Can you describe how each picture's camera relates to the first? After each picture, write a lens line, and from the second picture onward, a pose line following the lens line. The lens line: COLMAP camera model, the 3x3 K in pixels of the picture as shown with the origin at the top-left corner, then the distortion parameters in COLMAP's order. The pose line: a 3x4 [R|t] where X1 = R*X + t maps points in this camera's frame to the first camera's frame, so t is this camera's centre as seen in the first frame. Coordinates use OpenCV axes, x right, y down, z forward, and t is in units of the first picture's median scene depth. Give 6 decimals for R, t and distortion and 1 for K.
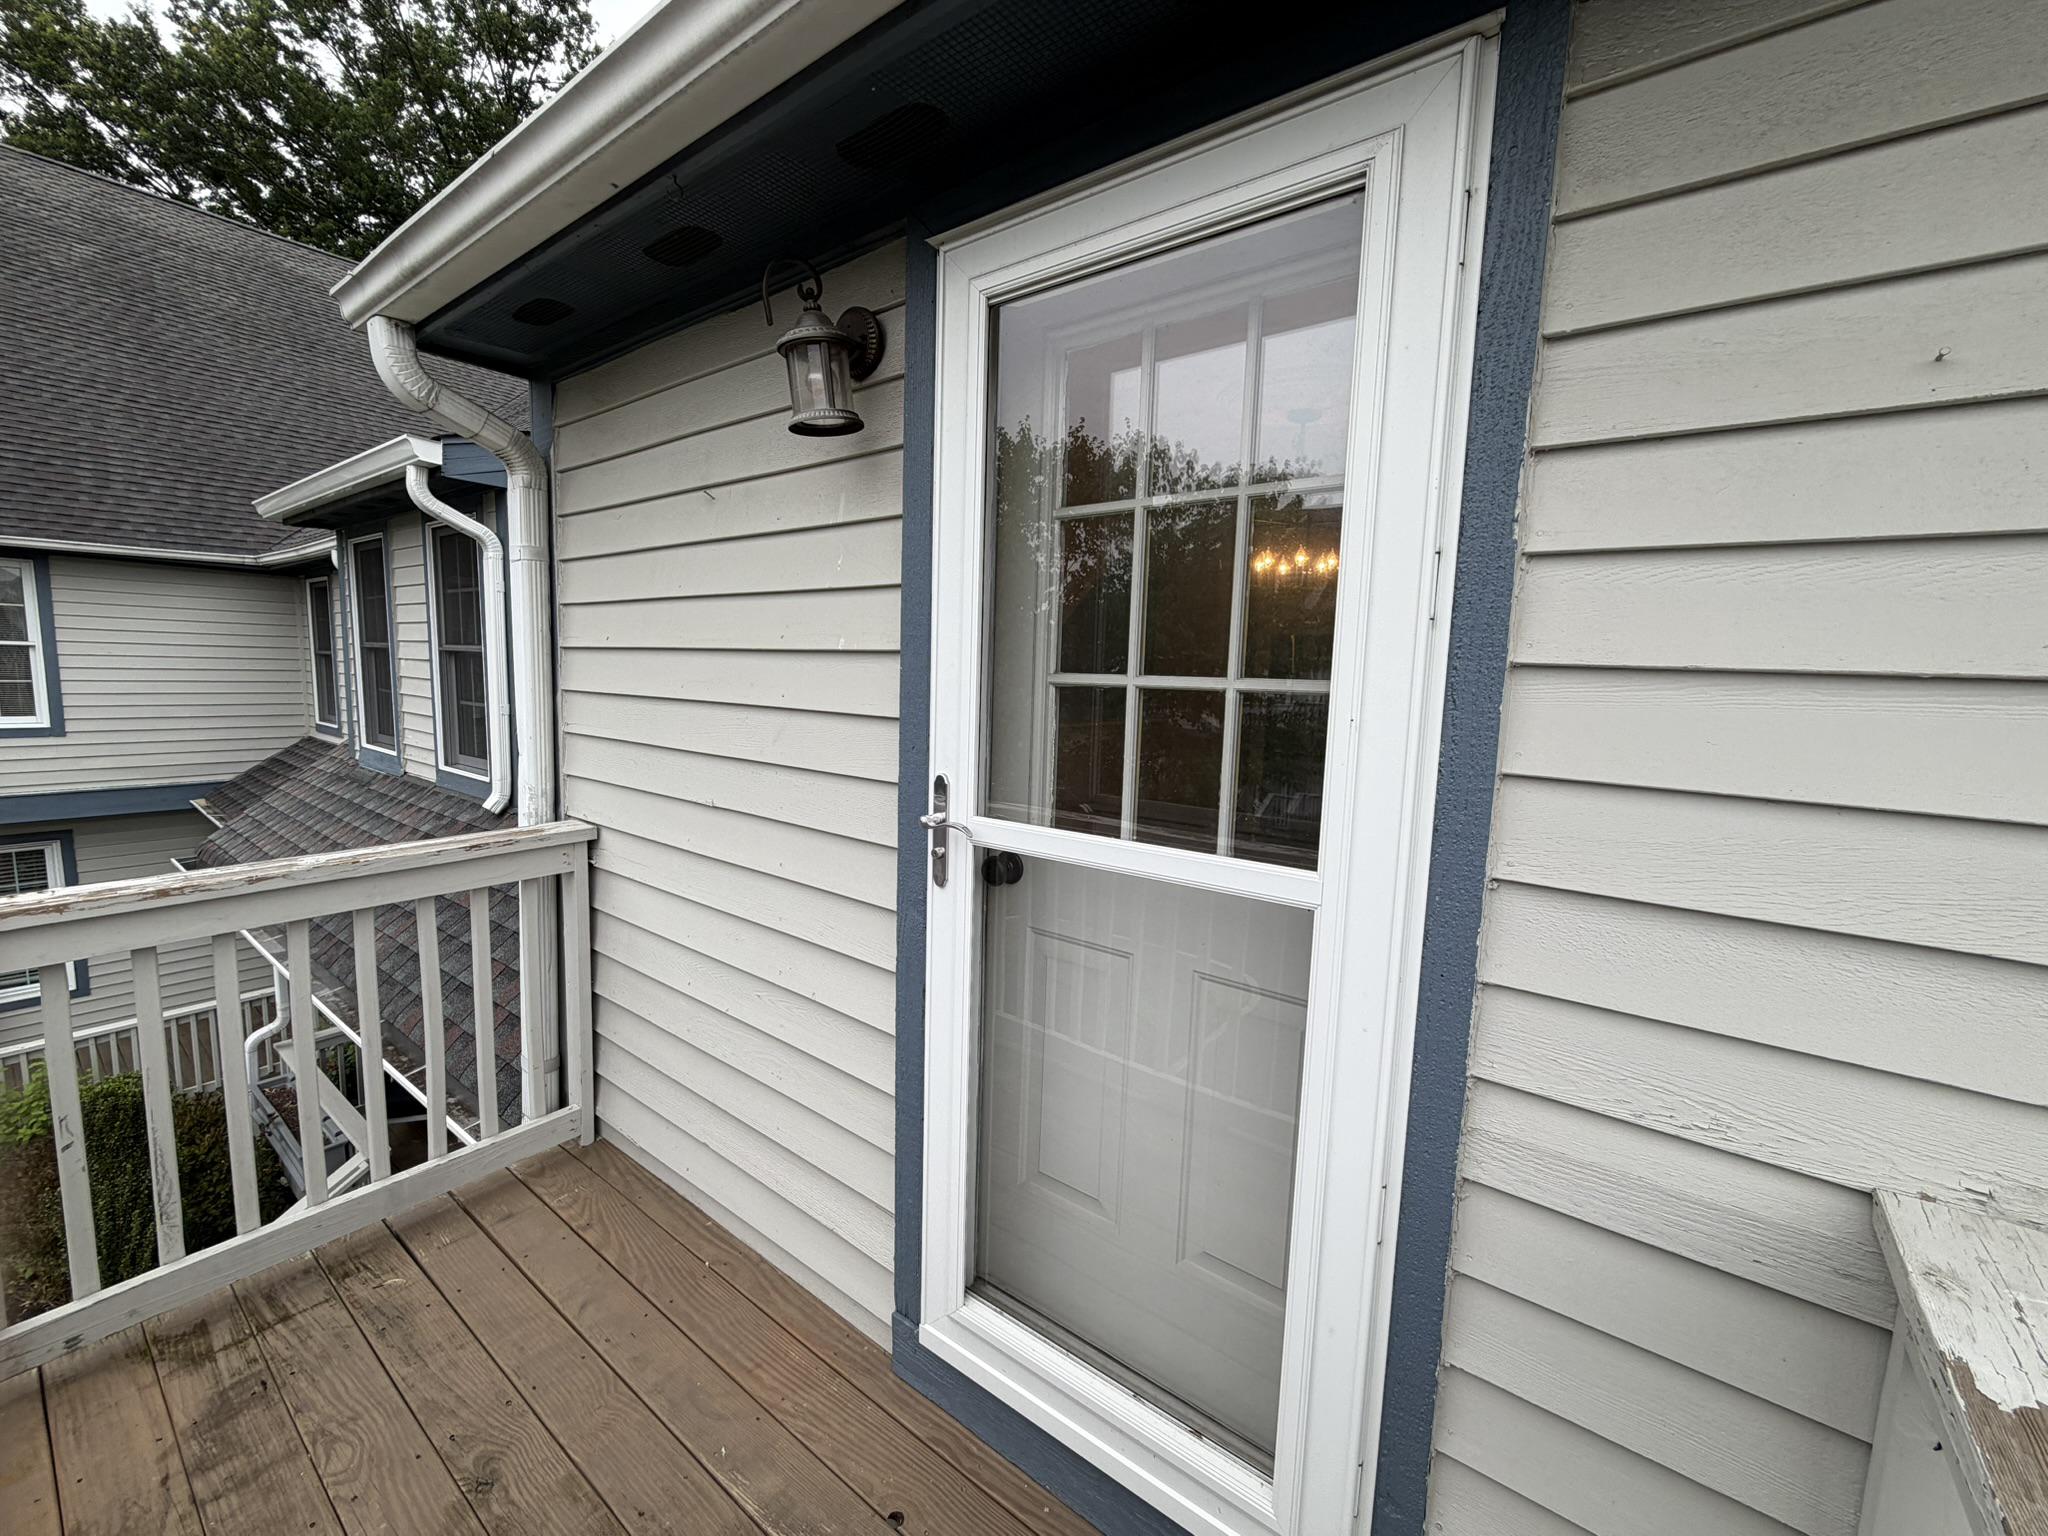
lens RADIAL K [[819.7, 0, 1022.2], [0, 819.7, 764.0], [0, 0, 1]] dist [-0.000578, 0.000154]
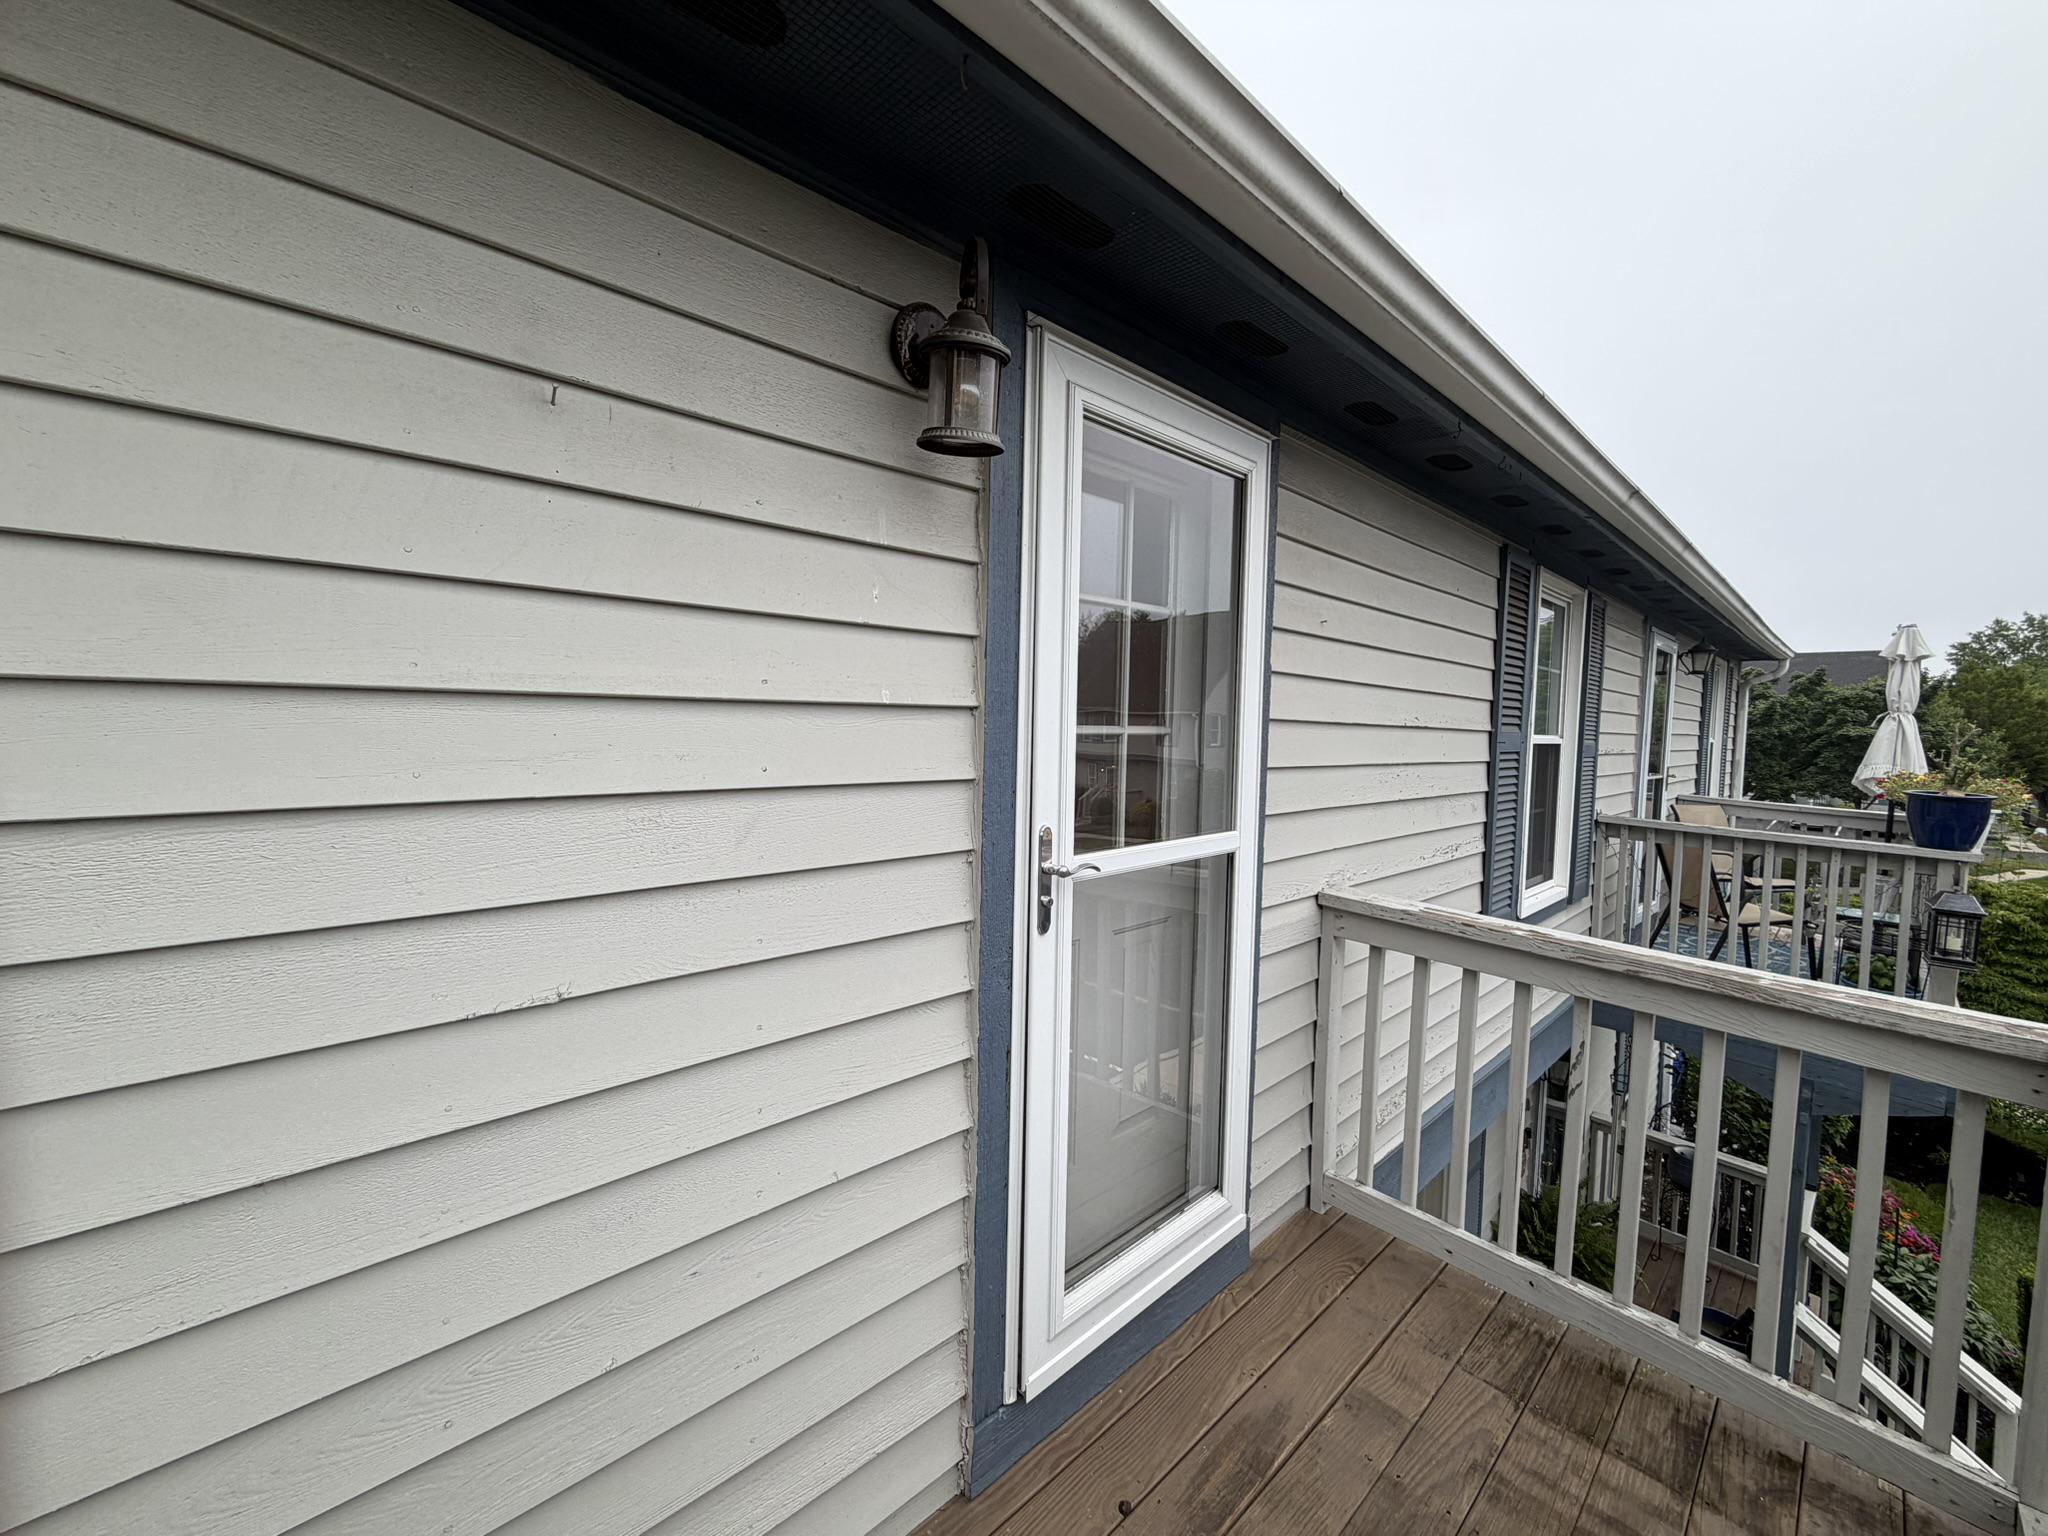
lens RADIAL K [[819.7, 0, 1022.2], [0, 819.7, 764.0], [0, 0, 1]] dist [-0.000578, 0.000154]
pose [[0.153621, -0.084003, 0.984553, -1.120118], [0.094608, 0.993053, 0.069966, -0.141246], [-0.983590, 0.082399, 0.160501, 0.847517]]
